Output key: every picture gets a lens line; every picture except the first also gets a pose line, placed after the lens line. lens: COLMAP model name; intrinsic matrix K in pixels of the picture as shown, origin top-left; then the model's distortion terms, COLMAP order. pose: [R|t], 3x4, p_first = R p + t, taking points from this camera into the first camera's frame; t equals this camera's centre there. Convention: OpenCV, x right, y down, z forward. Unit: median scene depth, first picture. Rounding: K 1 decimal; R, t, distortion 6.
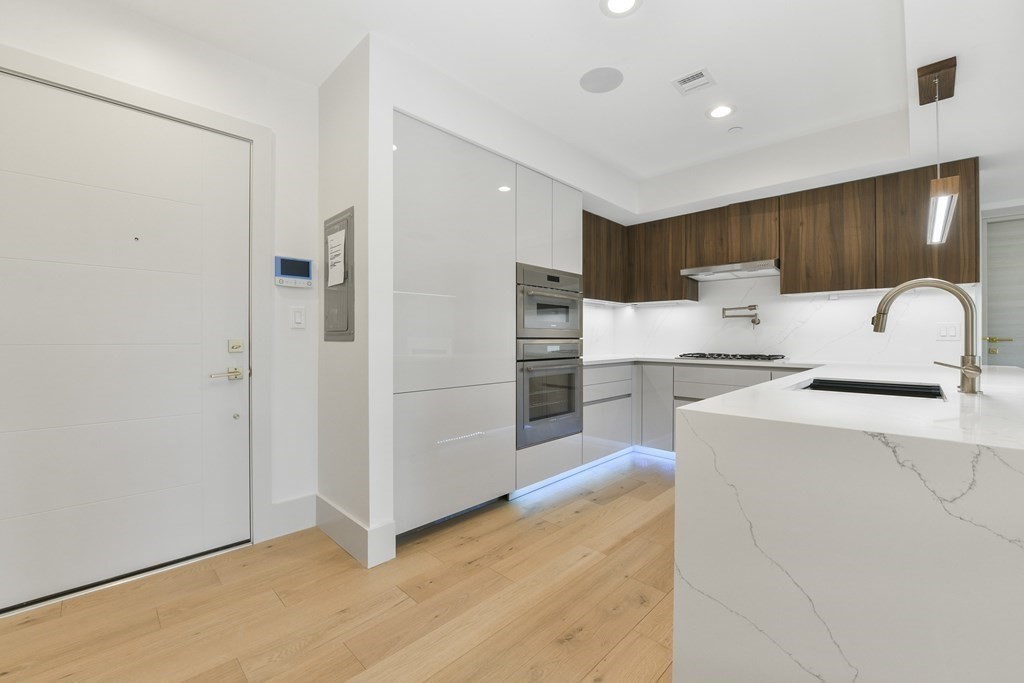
lens RADIAL K [[421.2, 0, 517.3], [0, 421.2, 341.2], [0, 0, 1]] dist [-0.005702, -0.003407]
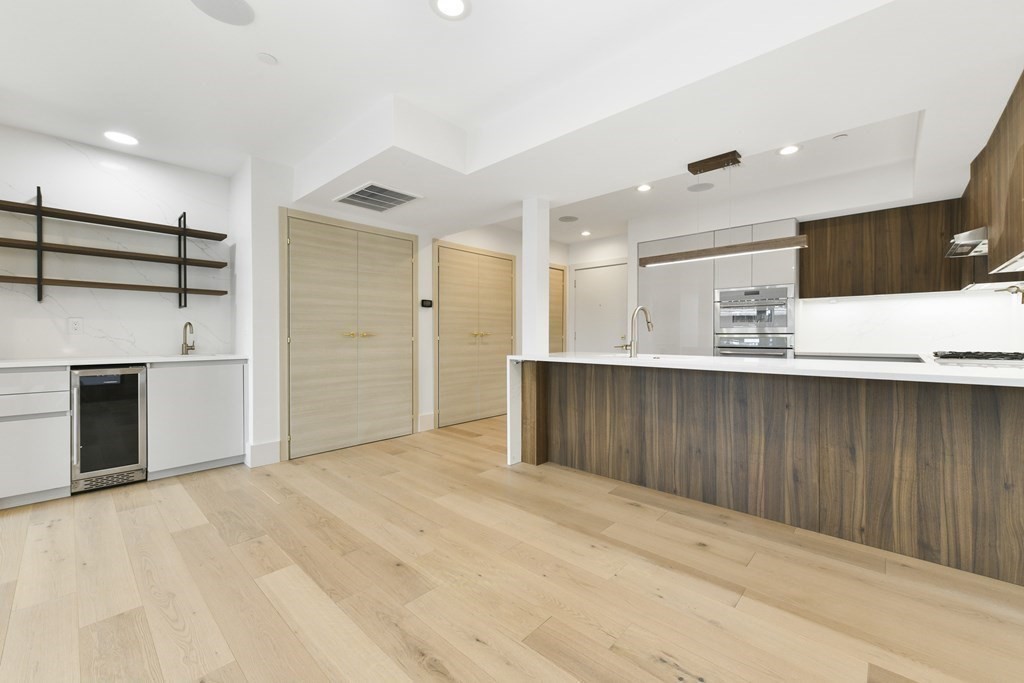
lens RADIAL K [[413.2, 0, 517.4], [0, 413.2, 335.3], [0, 0, 1]] dist [-0.003345, -0.001049]
pose [[0.032209, 0.000413, -0.999481, 1.394763], [-0.005361, 0.999986, 0.000240, 0.002916], [0.999467, 0.005351, 0.032211, 0.144050]]
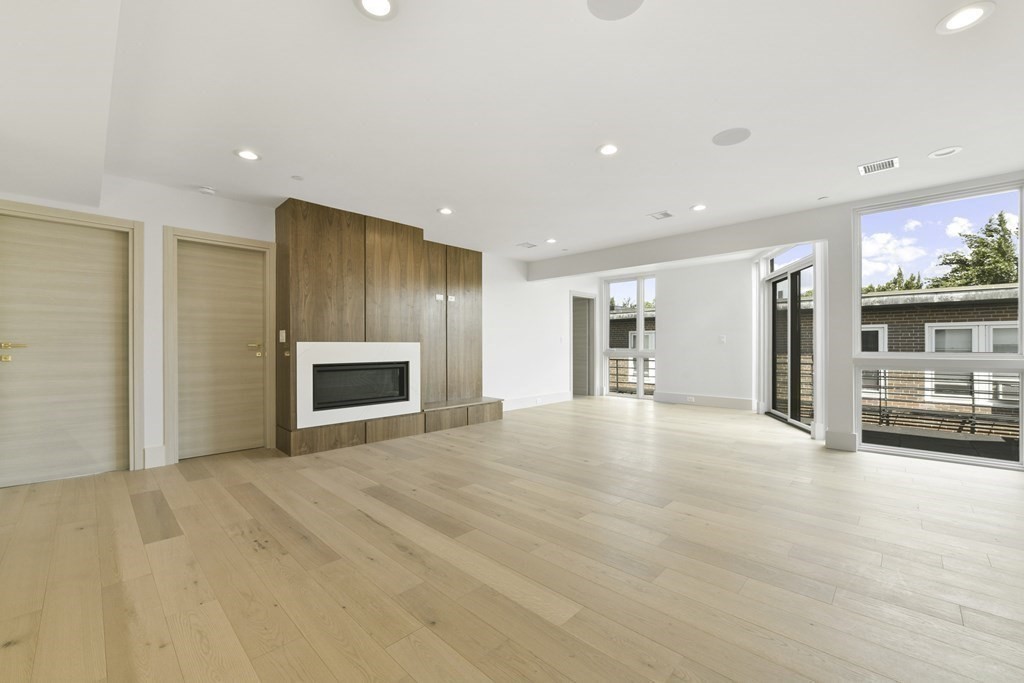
lens RADIAL K [[413.2, 0, 515.0], [0, 413.2, 346.5], [0, 0, 1]] dist [-0.003345, -0.001049]
pose [[-0.005599, -0.002396, 0.999981, 0.285154], [0.006531, 0.999976, 0.002433, 0.002946], [-0.999963, 0.006544, -0.005583, -0.107980]]
